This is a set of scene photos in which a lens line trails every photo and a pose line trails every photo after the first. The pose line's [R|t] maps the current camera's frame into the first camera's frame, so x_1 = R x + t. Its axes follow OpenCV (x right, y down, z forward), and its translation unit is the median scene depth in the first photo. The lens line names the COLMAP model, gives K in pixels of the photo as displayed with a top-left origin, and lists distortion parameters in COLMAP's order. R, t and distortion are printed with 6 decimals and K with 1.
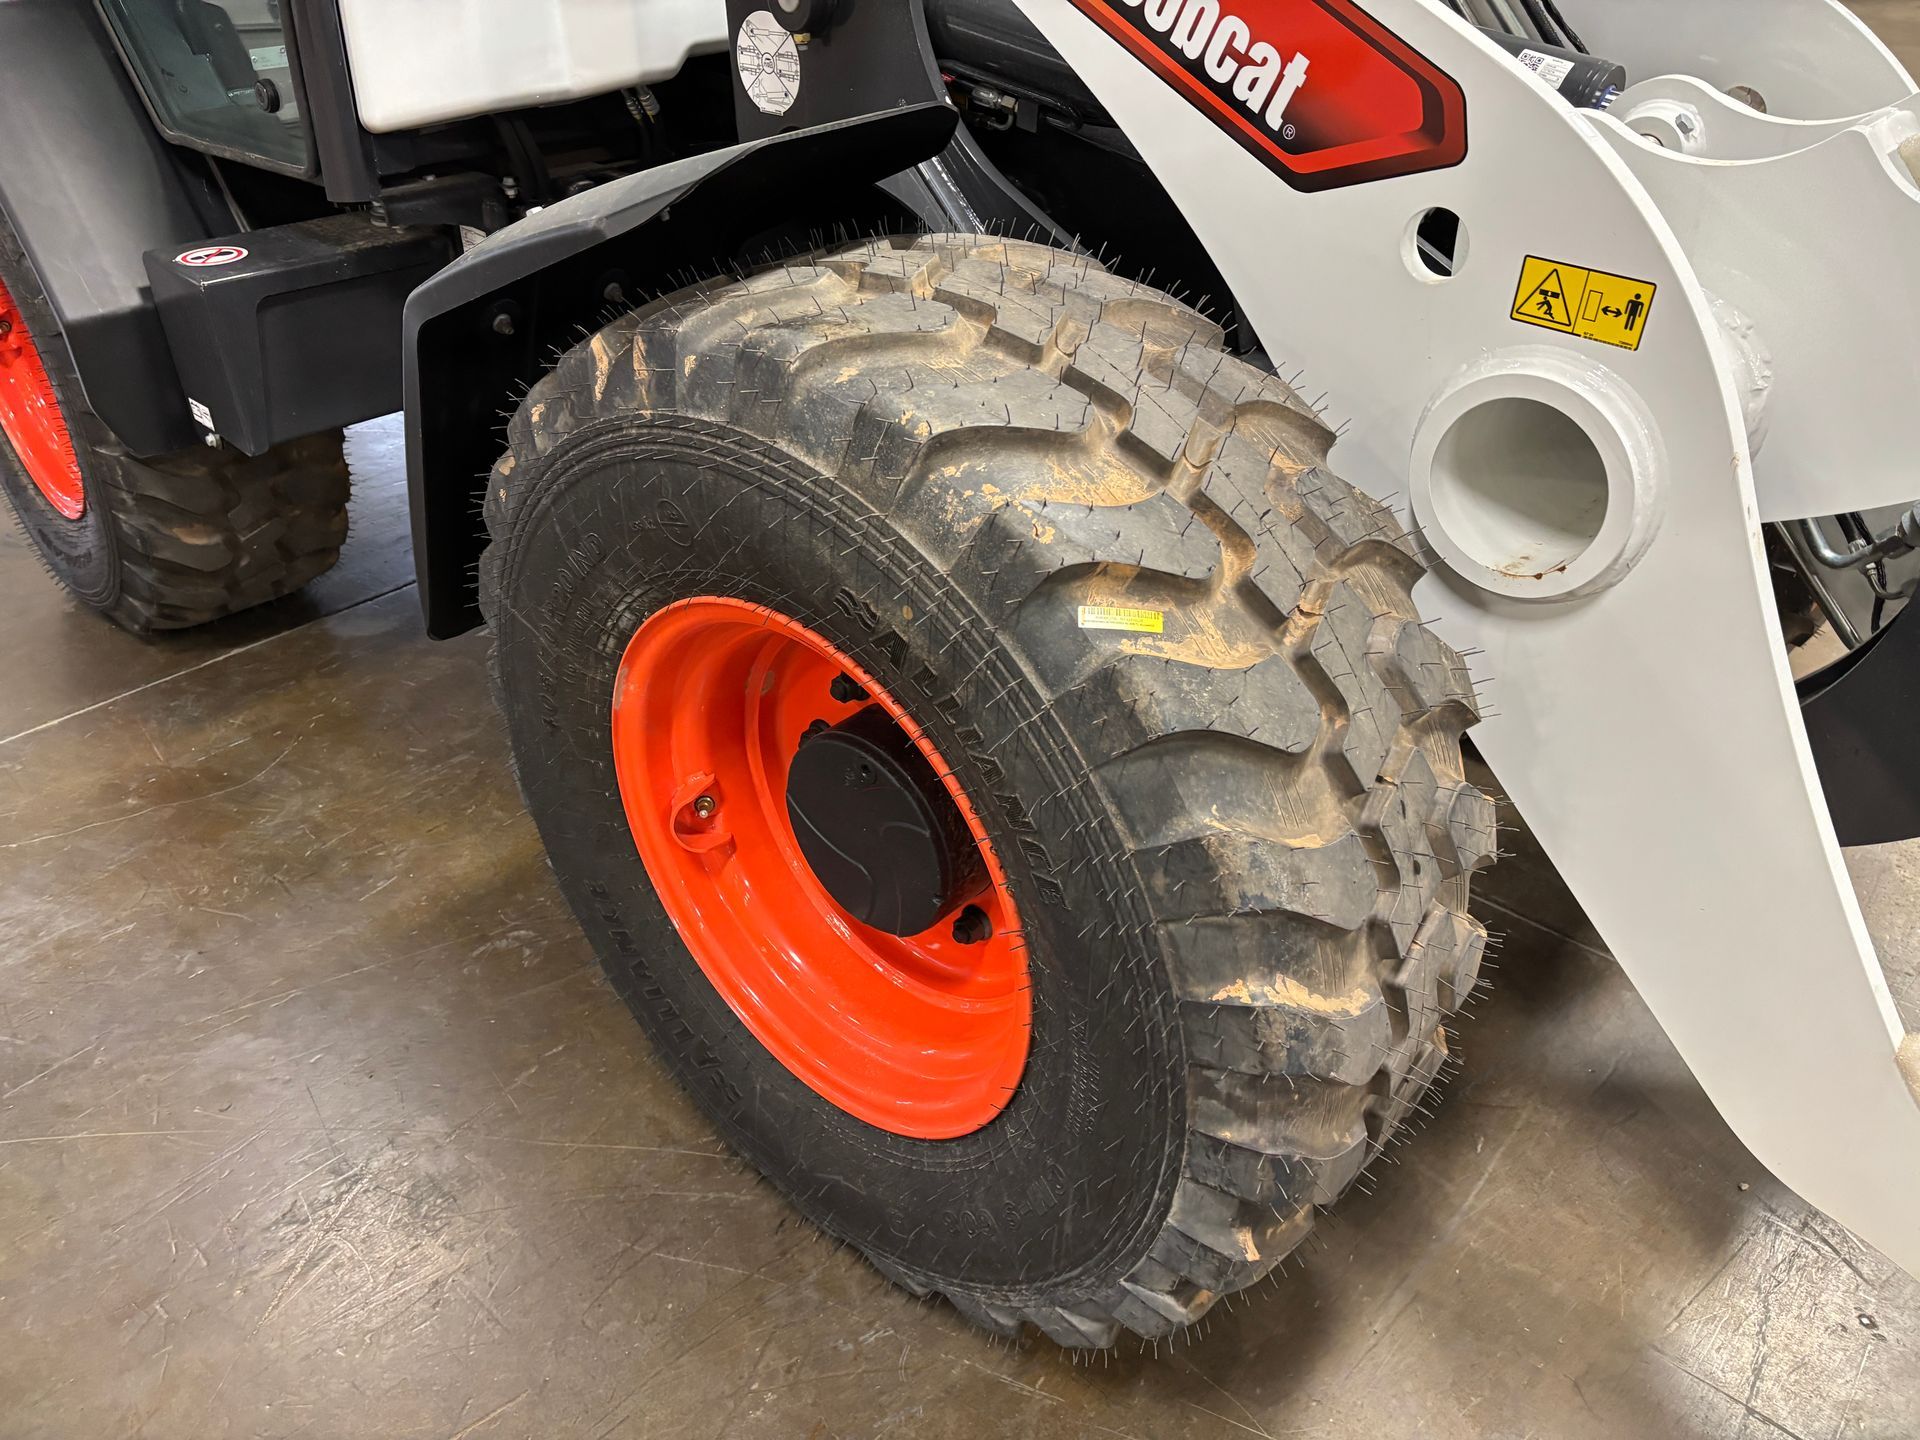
lens RADIAL K [[1448.0, 0, 961.0], [0, 1448.0, 704.9], [0, 0, 1]] dist [0.055938, -0.056976]
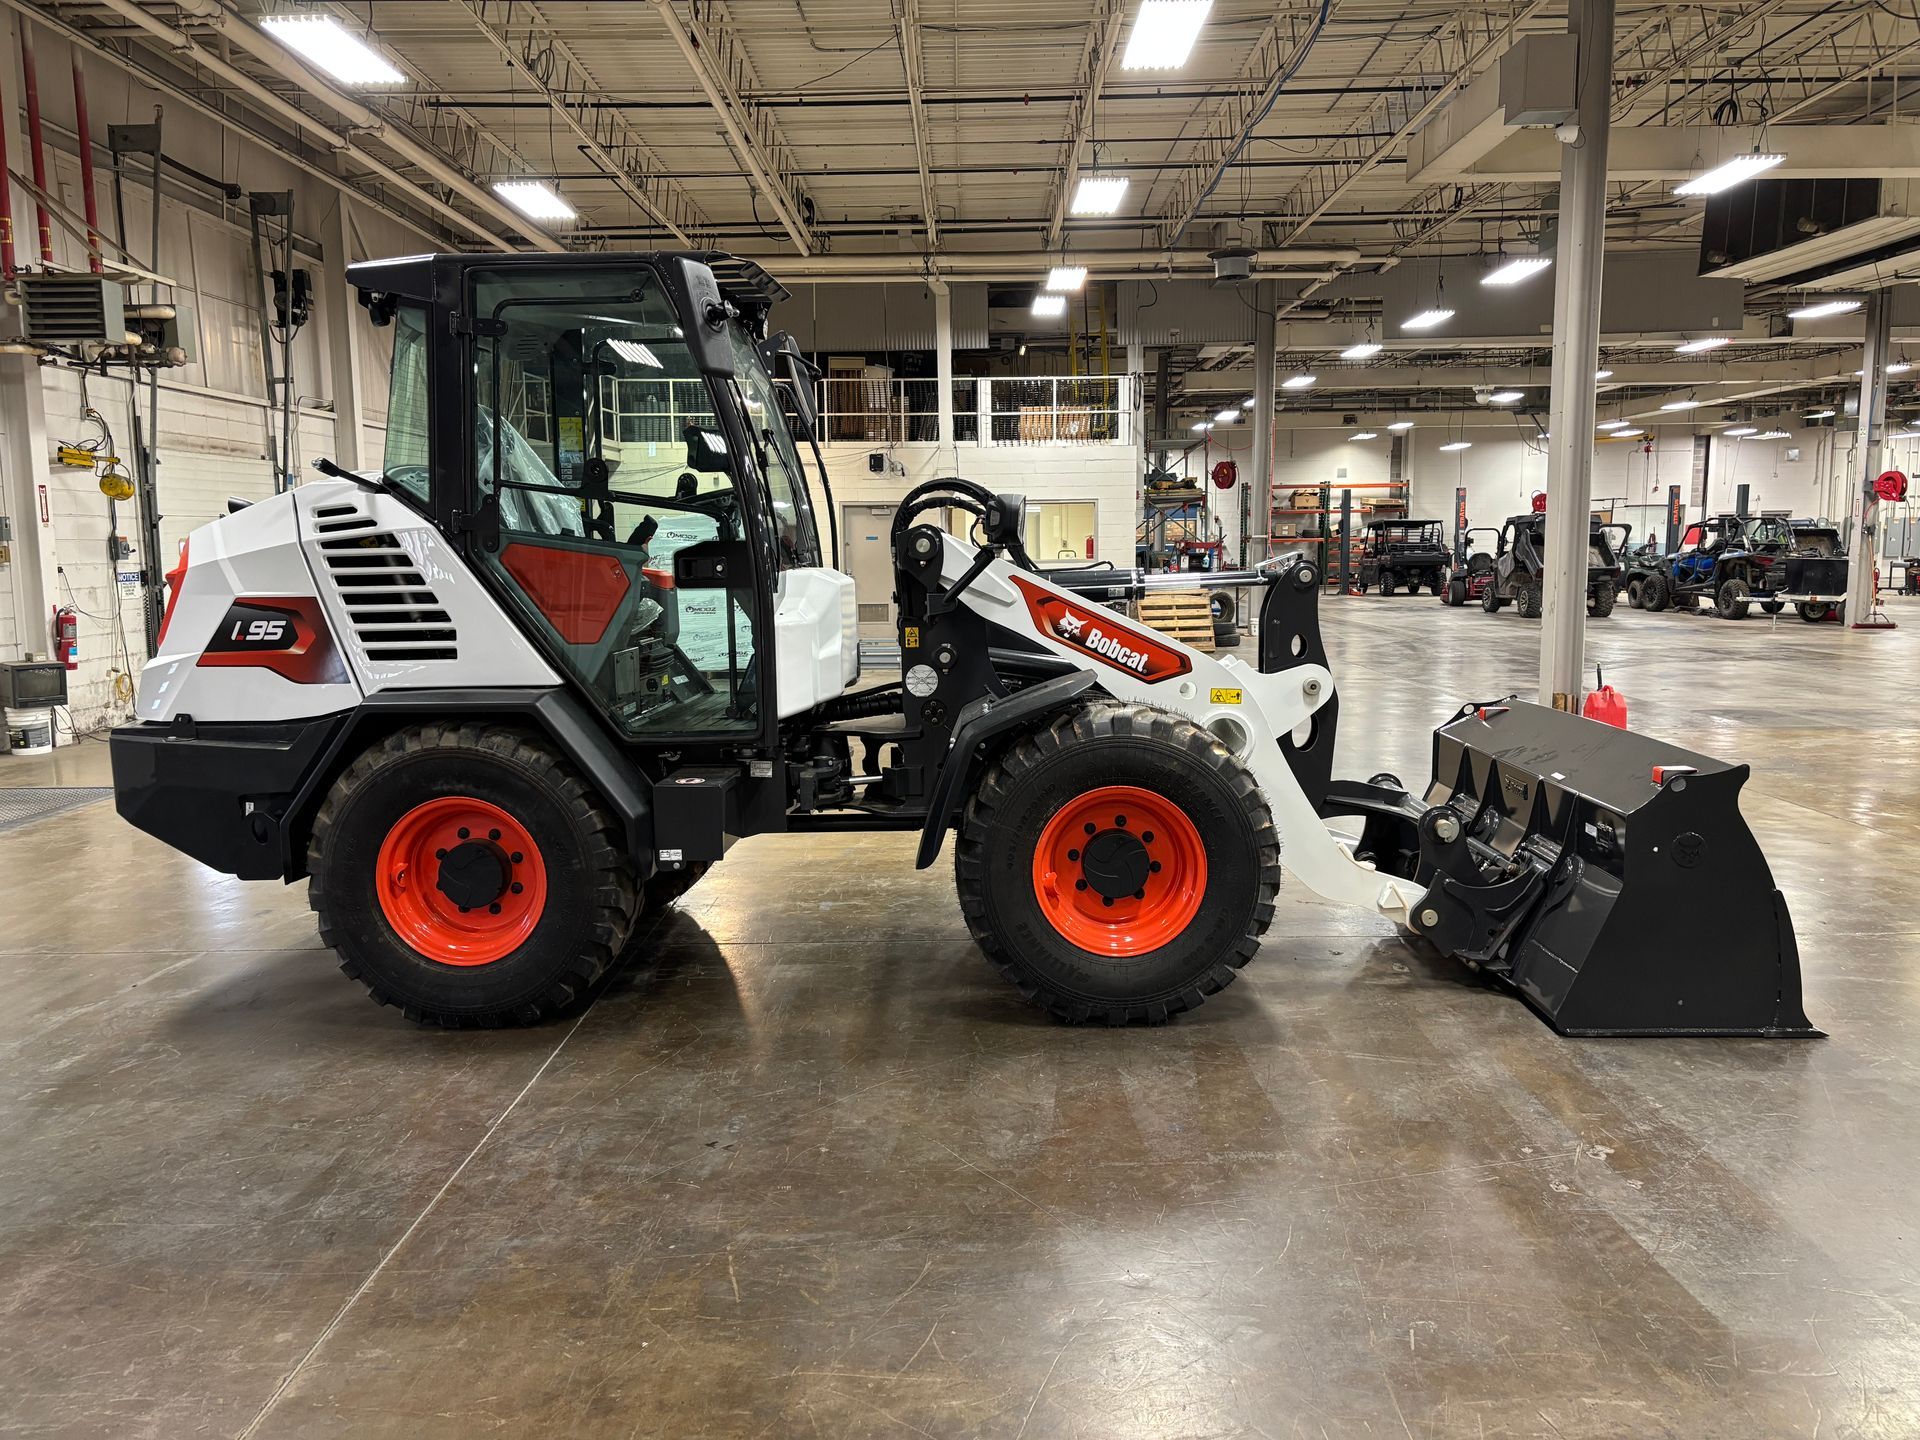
lens RADIAL K [[1448.0, 0, 961.0], [0, 1448.0, 704.9], [0, 0, 1]] dist [0.055938, -0.056976]
pose [[0.745165, -0.079890, 0.662077, -2.718195], [0.364345, 0.880301, -0.303846, 0.697170], [-0.558553, 0.467640, 0.685077, -1.369075]]
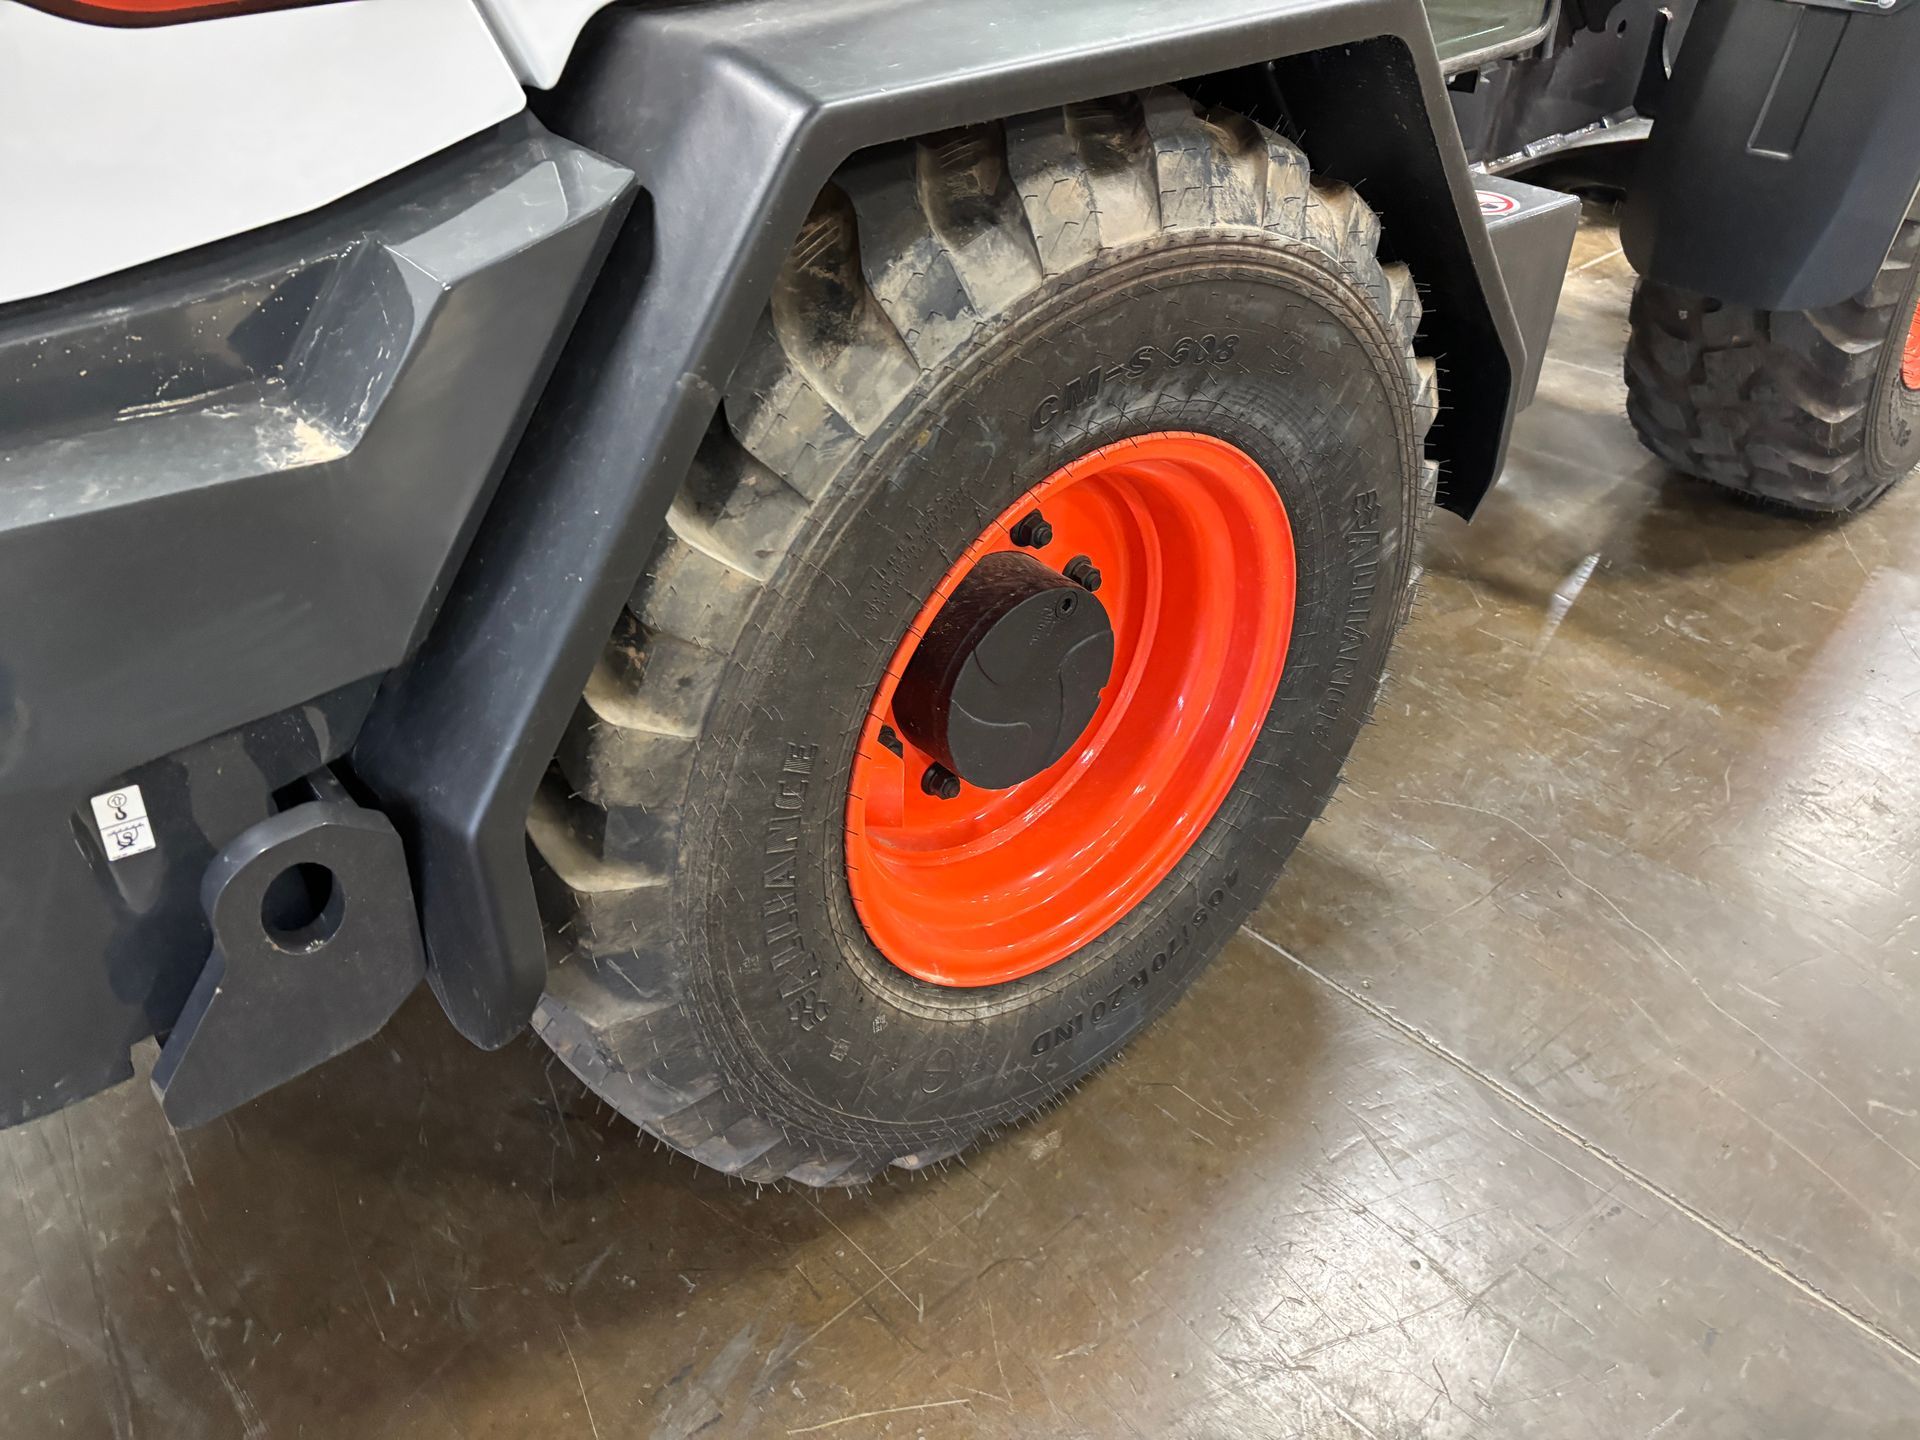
lens RADIAL K [[1448.0, 0, 961.0], [0, 1448.0, 704.9], [0, 0, 1]] dist [0.055938, -0.056976]
pose [[0.098561, -0.569587, 0.816000, -2.114082], [0.536942, 0.720825, 0.438298, -0.960470], [-0.837842, 0.394946, 0.376880, 1.671186]]
